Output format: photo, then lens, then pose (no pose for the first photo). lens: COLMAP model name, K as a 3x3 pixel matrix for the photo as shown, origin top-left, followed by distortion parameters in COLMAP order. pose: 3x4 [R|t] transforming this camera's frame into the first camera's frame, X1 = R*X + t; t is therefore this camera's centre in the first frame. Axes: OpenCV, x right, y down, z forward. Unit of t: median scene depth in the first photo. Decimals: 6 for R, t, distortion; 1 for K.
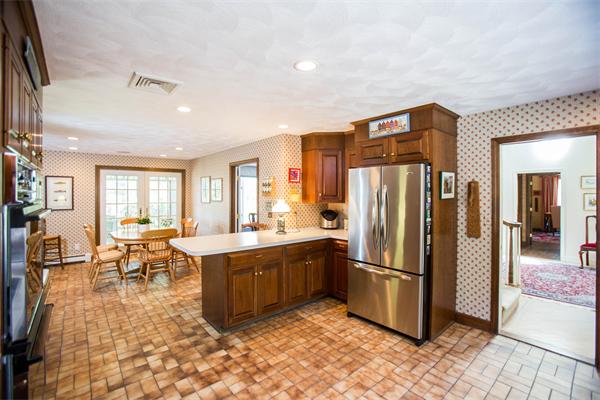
lens RADIAL K [[271.9, 0, 297.0], [0, 271.9, 198.3], [0, 0, 1]] dist [-0.075192, 0.029961]
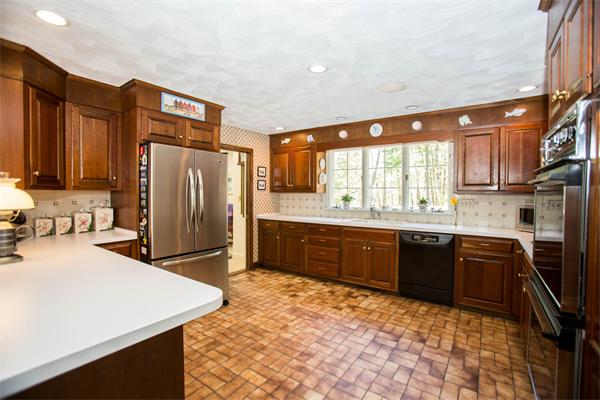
lens RADIAL K [[271.9, 0, 297.0], [0, 271.9, 198.3], [0, 0, 1]] dist [-0.075192, 0.029961]
pose [[-0.248072, -0.021870, 0.968495, -0.821928], [0.005451, 0.999698, 0.023971, 0.042095], [-0.968726, 0.011226, -0.247878, 1.008661]]
